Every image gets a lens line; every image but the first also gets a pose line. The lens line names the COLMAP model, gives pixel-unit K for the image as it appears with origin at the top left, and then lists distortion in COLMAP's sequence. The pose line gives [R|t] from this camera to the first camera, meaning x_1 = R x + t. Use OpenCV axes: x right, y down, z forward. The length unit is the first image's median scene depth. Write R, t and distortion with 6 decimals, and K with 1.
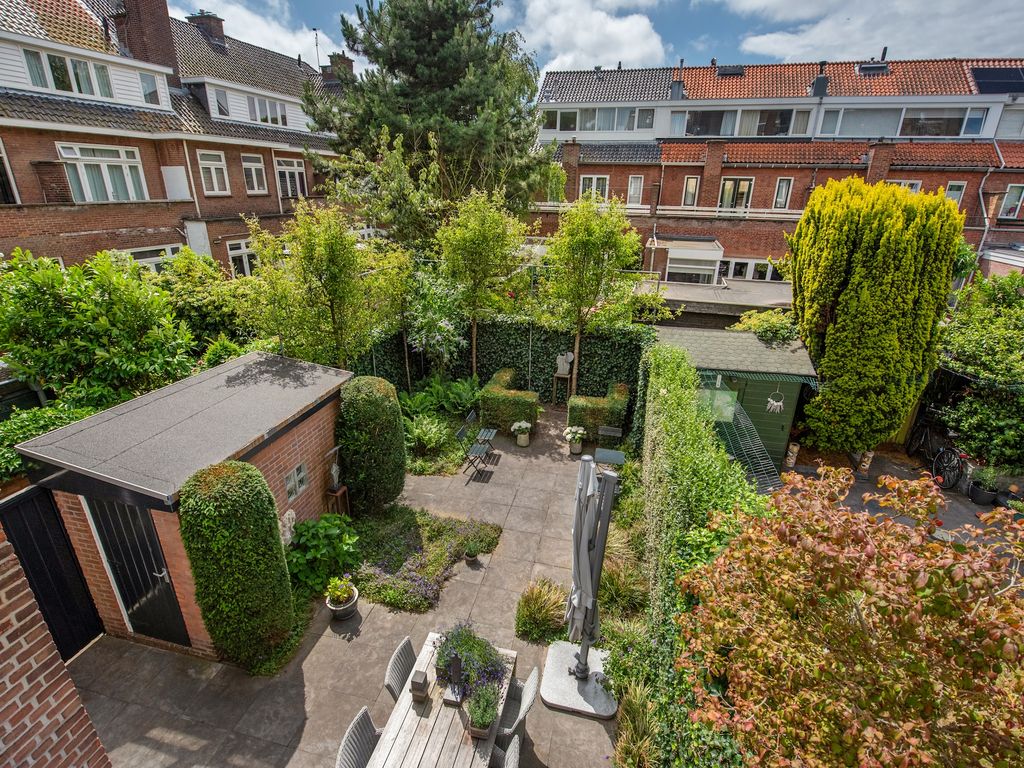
lens RADIAL K [[493.6, 0, 512.5], [0, 493.6, 381.5], [0, 0, 1]] dist [-0.015475, -0.000375]
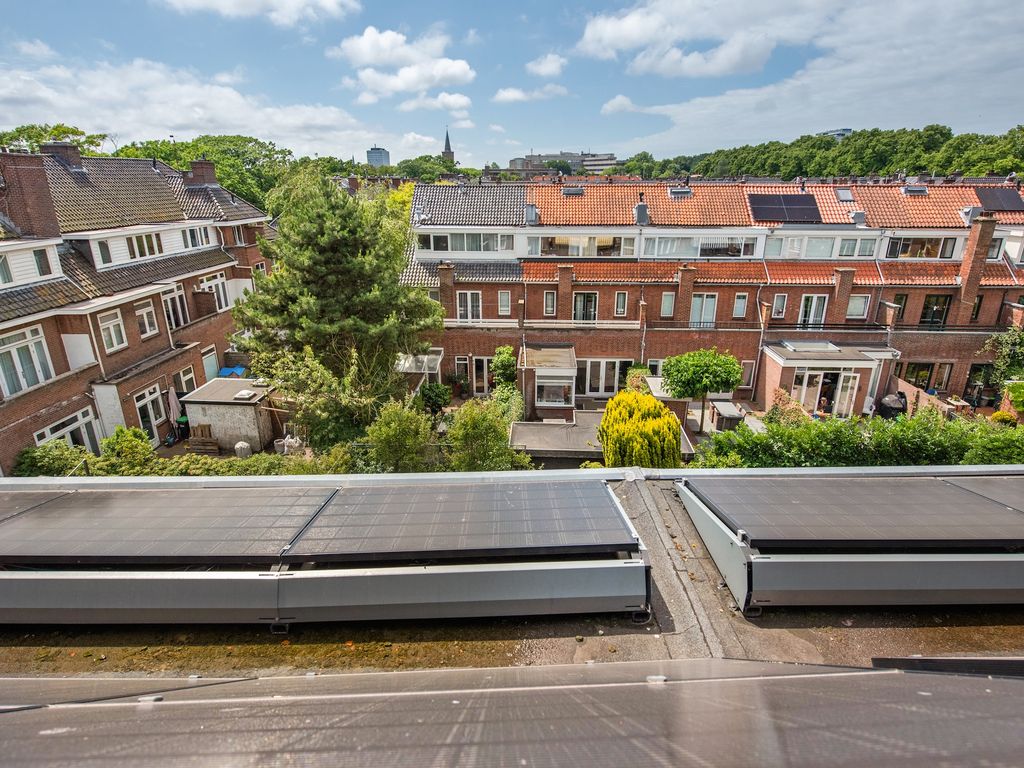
lens RADIAL K [[562.2, 0, 512.0], [0, 562.2, 384.0], [0, 0, 1]] dist [-0.004831, -0.001108]
pose [[0.971630, -0.096217, 0.216051, -0.051745], [0.104081, 0.994247, -0.025293, -0.209770], [-0.212375, 0.047062, 0.976054, -0.384239]]
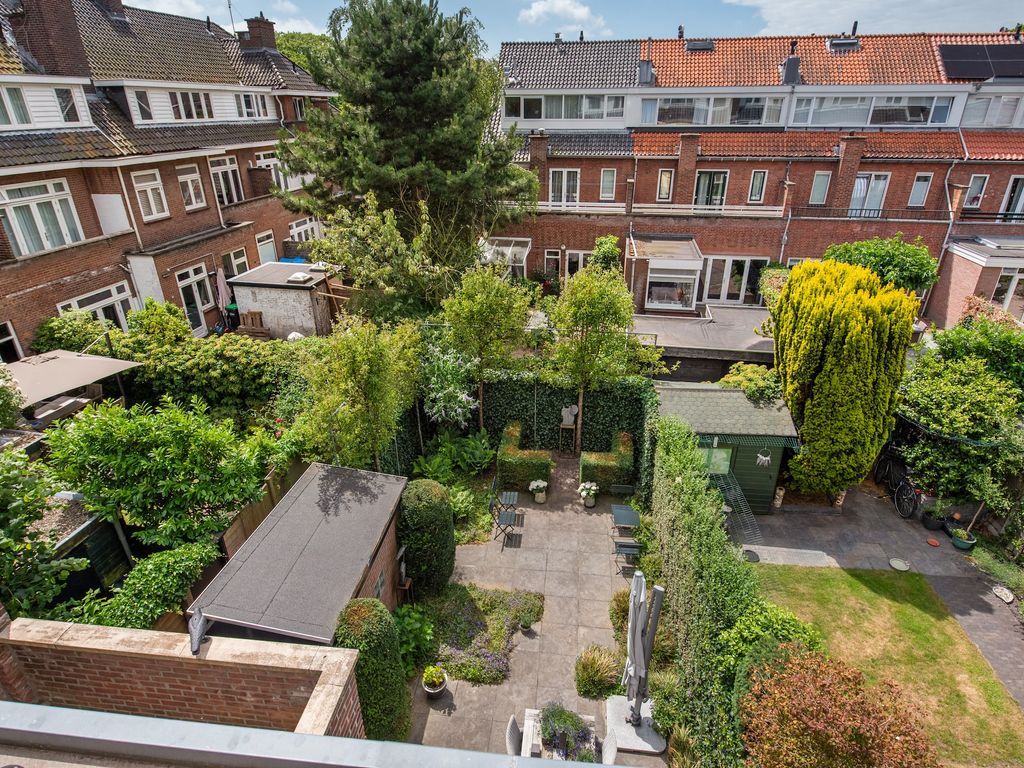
lens RADIAL K [[566.4, 0, 512.0], [0, 566.4, 384.0], [0, 0, 1]] dist [-0.007571, -0.001010]
pose [[0.993468, -0.069835, 0.090245, -0.077462], [0.063038, 0.995106, 0.076089, -0.129767], [-0.095117, -0.069903, 0.993009, -0.120239]]
